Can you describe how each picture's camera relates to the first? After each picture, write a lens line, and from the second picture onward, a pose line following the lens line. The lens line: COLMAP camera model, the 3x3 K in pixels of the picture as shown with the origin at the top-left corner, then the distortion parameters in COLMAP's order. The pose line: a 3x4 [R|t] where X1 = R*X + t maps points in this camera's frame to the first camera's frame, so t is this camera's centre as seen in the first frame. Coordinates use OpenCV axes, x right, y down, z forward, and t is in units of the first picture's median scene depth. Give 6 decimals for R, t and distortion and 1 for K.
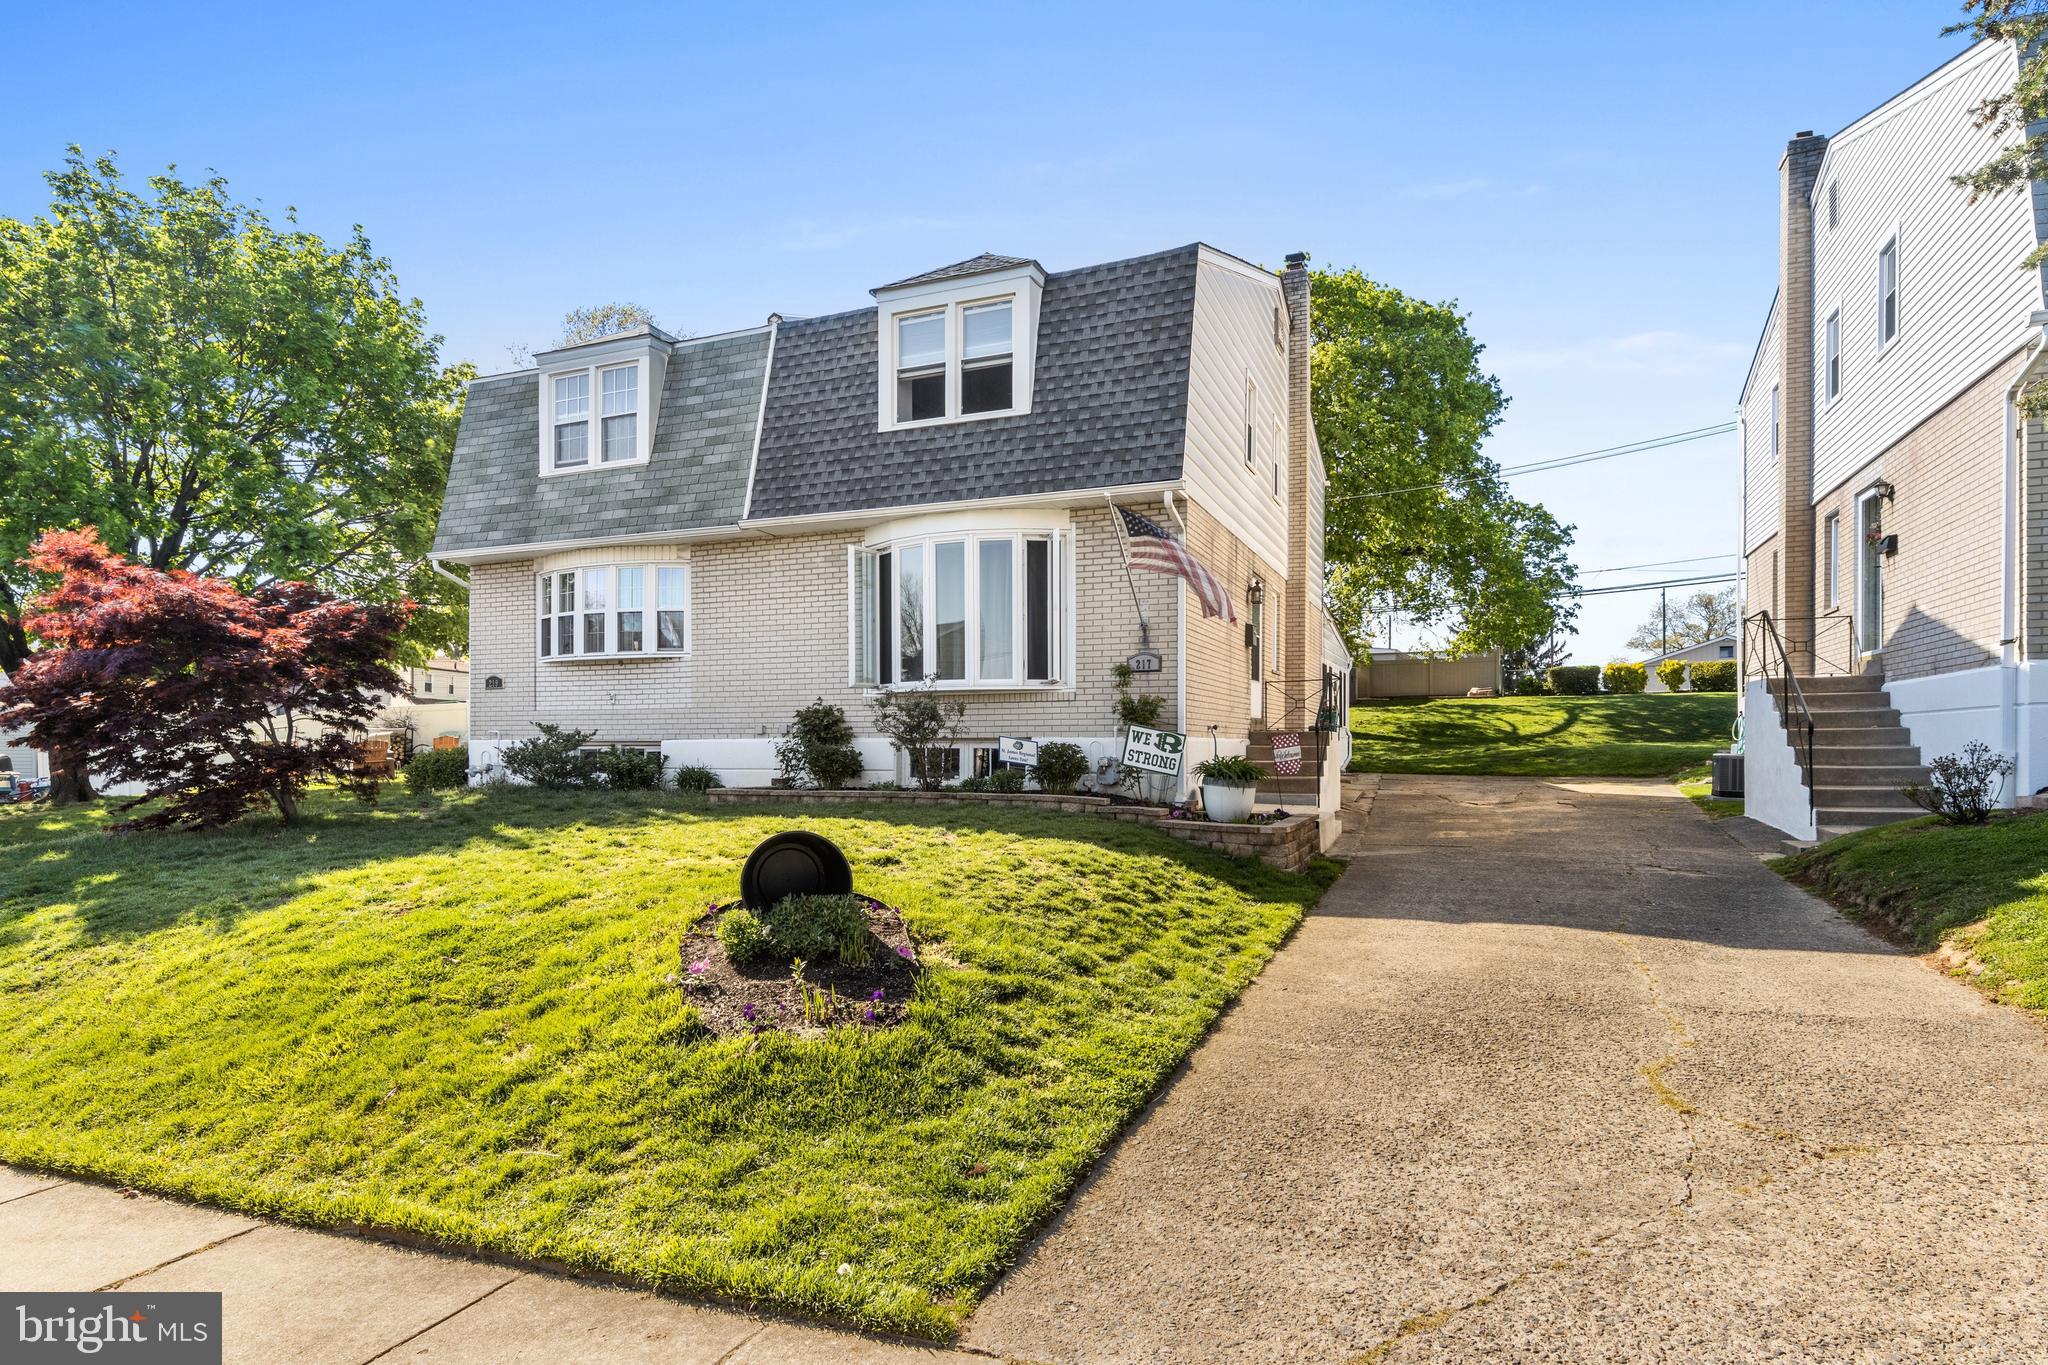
lens RADIAL K [[1078.3, 0, 1030.3], [0, 1078.3, 757.8], [0, 0, 1]] dist [0.016028, 0.000504]
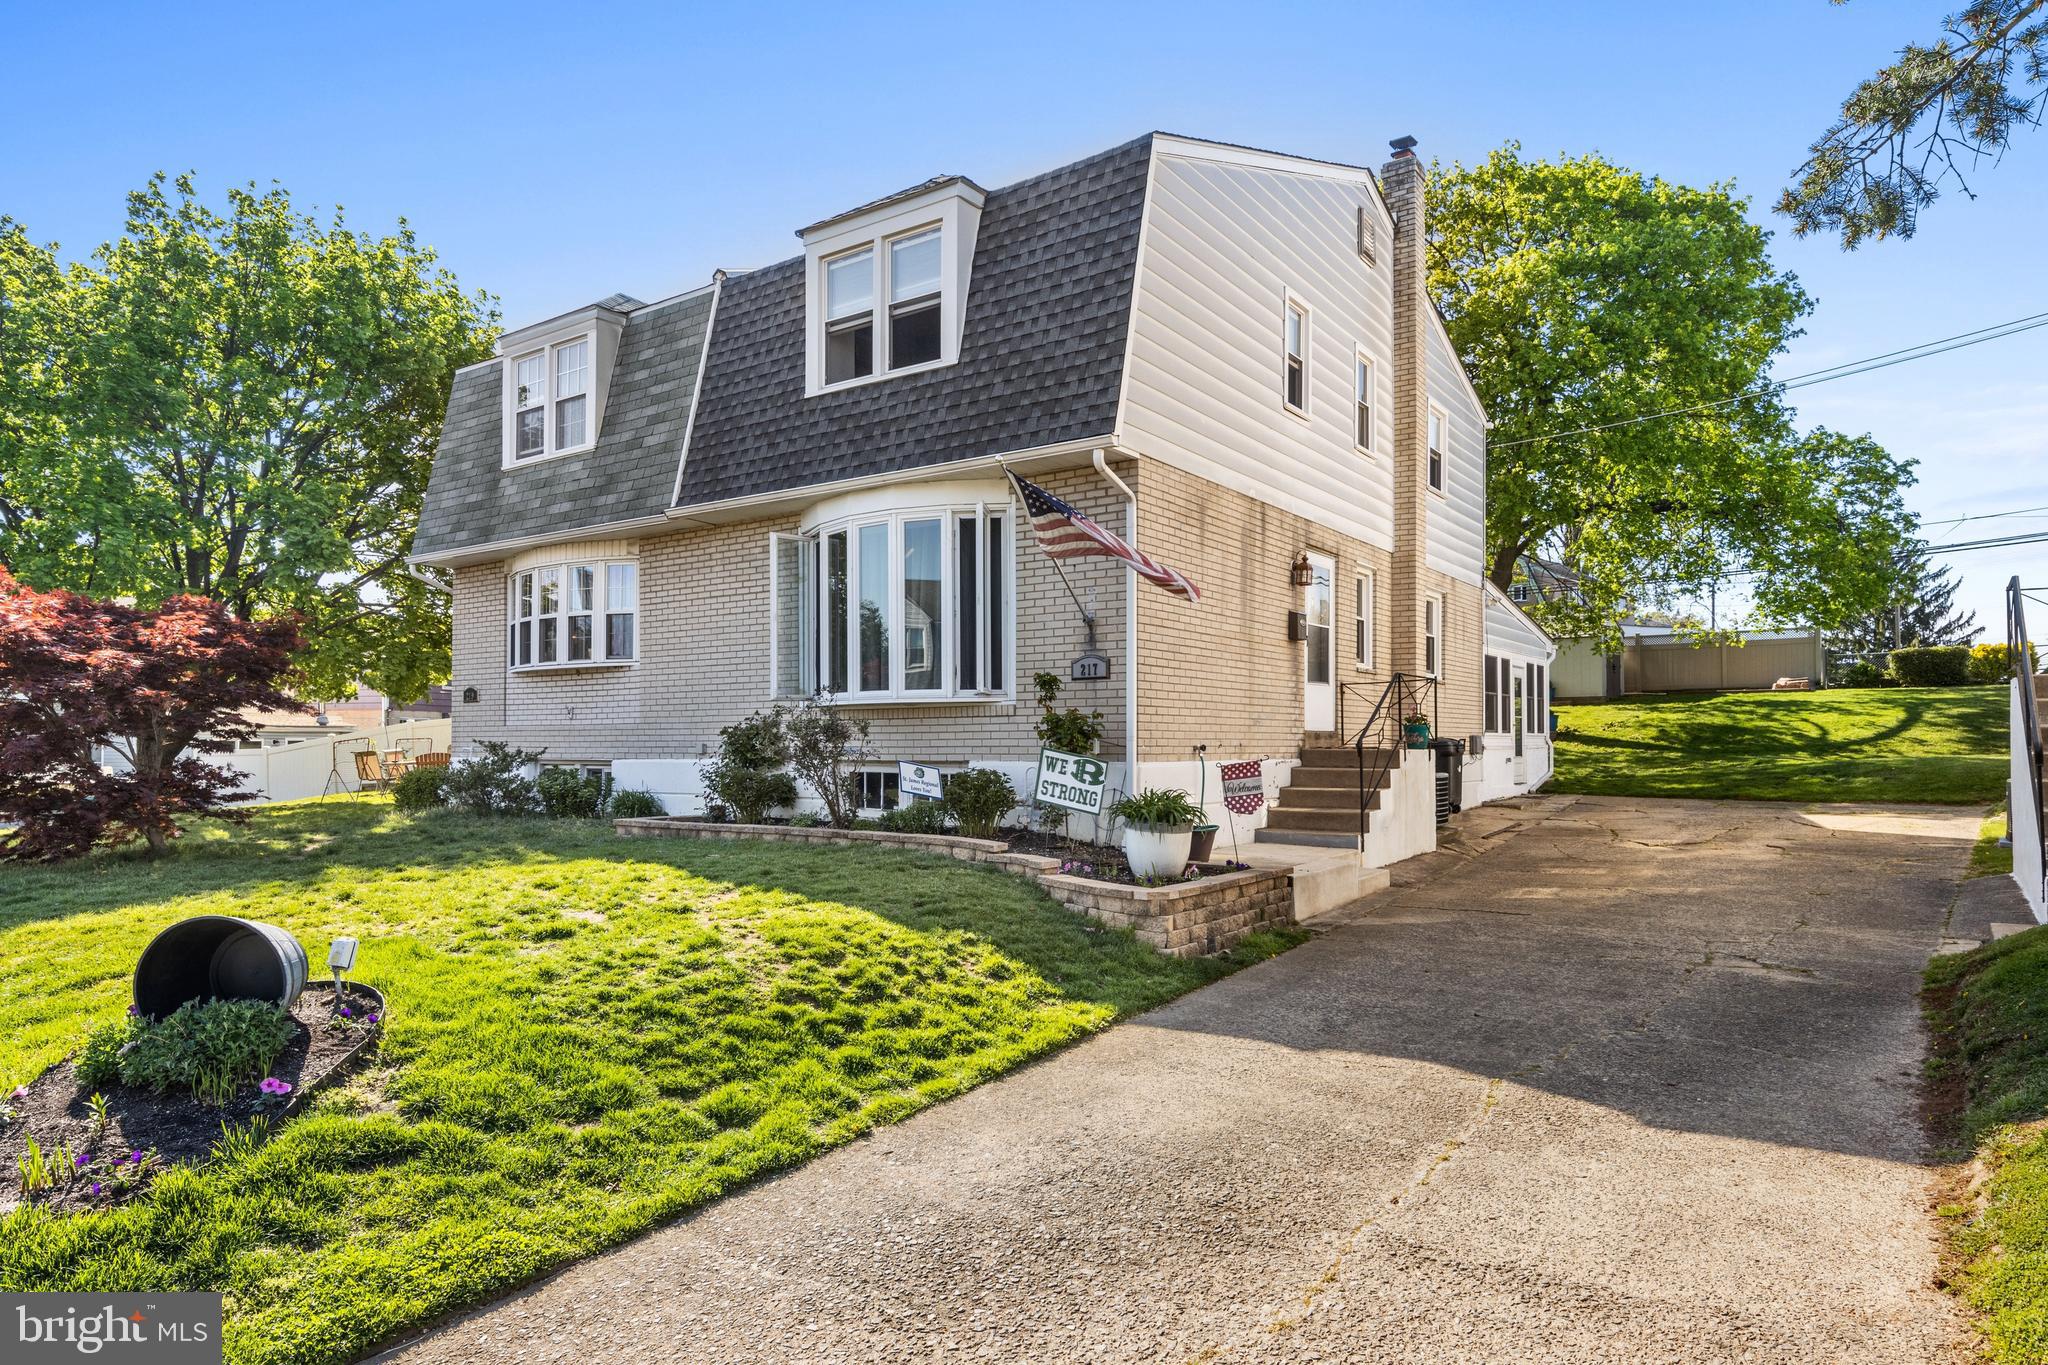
lens RADIAL K [[1219.2, 0, 1020.6], [0, 1219.2, 733.6], [0, 0, 1]] dist [0.015691, 0.000374]
pose [[0.975676, -0.003016, -0.219198, 0.222813], [-0.001671, 0.999774, -0.021194, -0.018582], [0.219213, 0.021044, 0.975450, 0.107756]]
